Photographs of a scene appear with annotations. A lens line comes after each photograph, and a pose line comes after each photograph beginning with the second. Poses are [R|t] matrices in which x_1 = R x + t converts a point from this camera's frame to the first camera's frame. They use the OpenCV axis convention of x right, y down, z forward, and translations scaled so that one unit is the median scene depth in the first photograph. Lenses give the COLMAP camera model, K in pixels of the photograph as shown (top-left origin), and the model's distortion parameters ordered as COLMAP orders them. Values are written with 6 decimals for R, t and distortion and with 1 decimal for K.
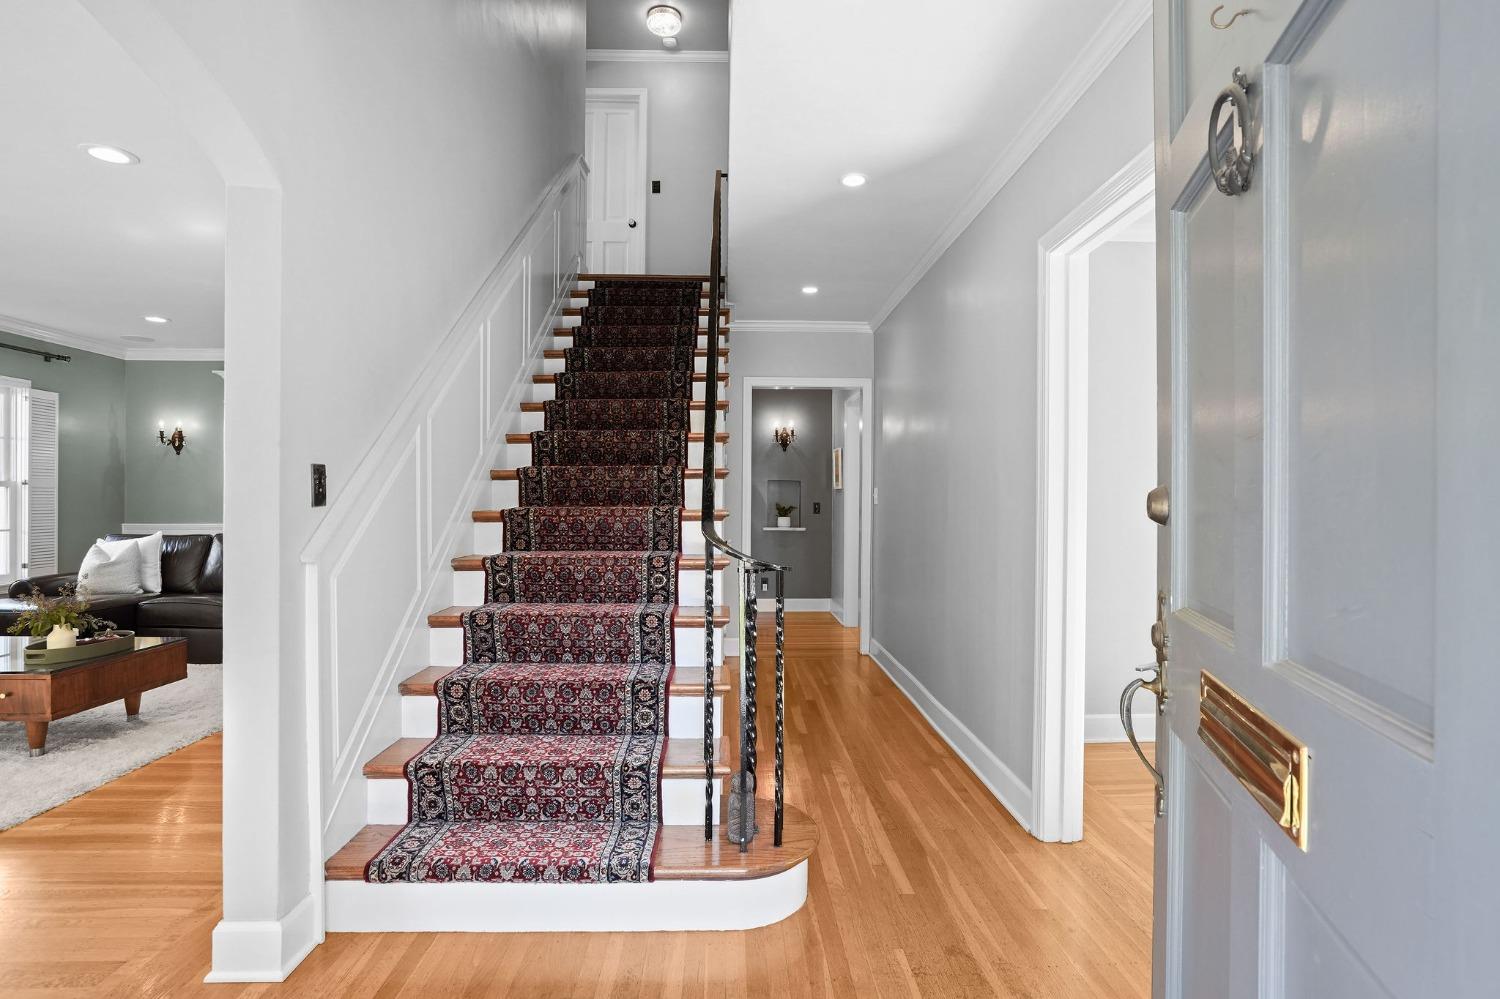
lens RADIAL K [[789.5, 0, 755.0], [0, 789.5, 507.1], [0, 0, 1]] dist [-0.003470, 0.001071]
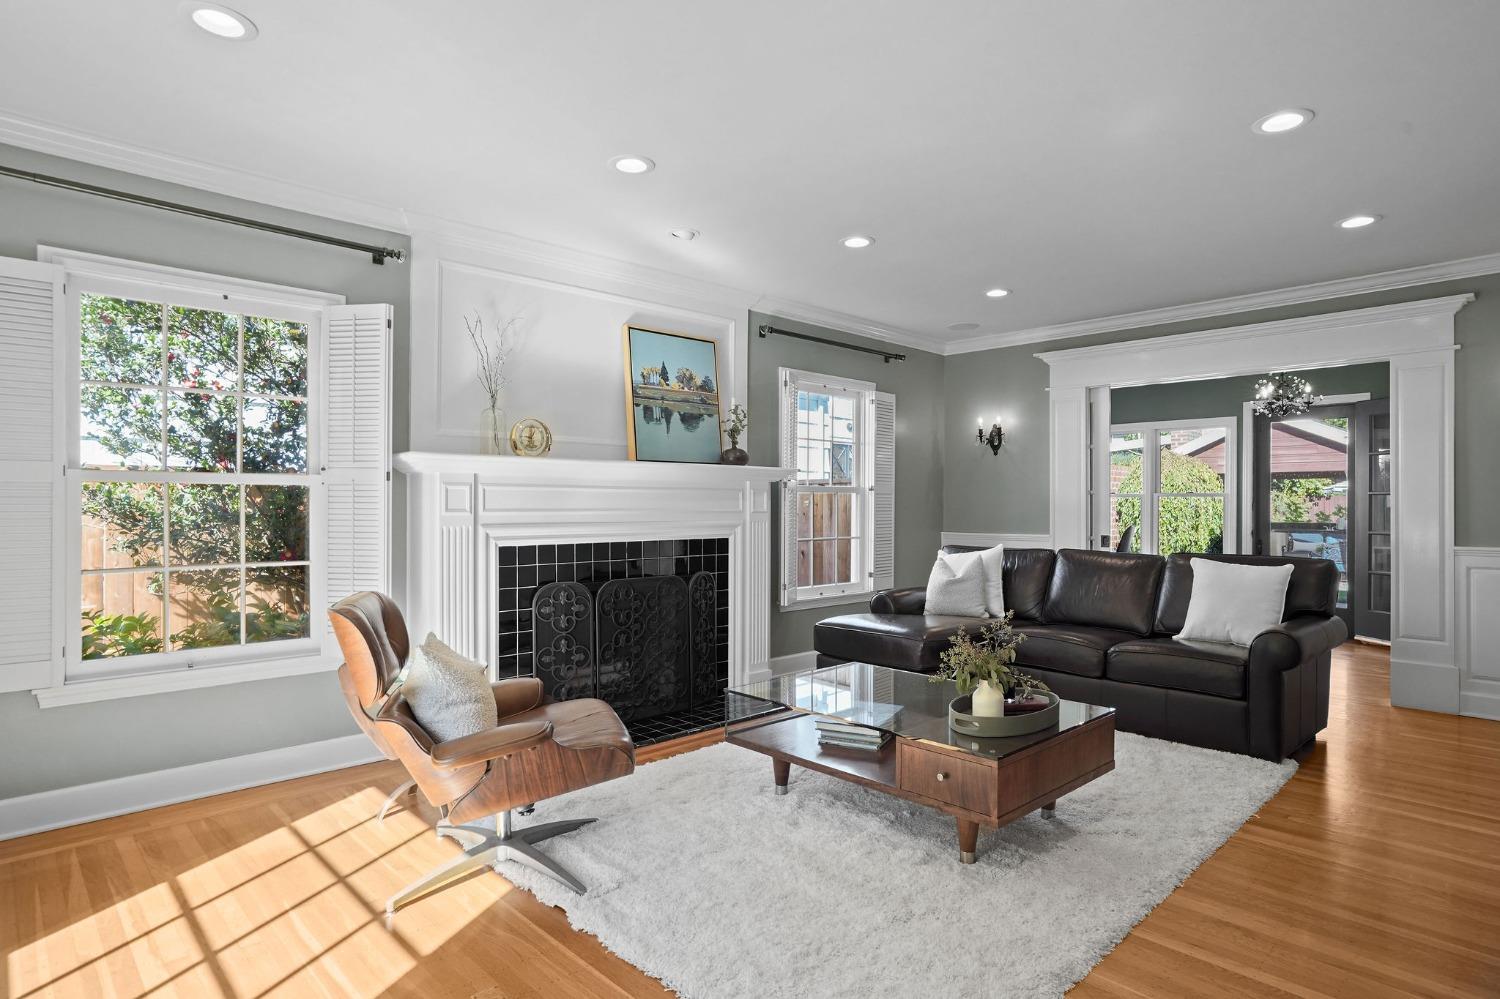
lens RADIAL K [[829.2, 0, 745.8], [0, 829.2, 502.5], [0, 0, 1]] dist [0.004792, 0.004451]
pose [[0.683612, -0.004499, -0.729832, -0.290789], [-0.004858, 0.999931, -0.010715, -0.002670], [0.729829, 0.010871, 0.683543, 0.193453]]
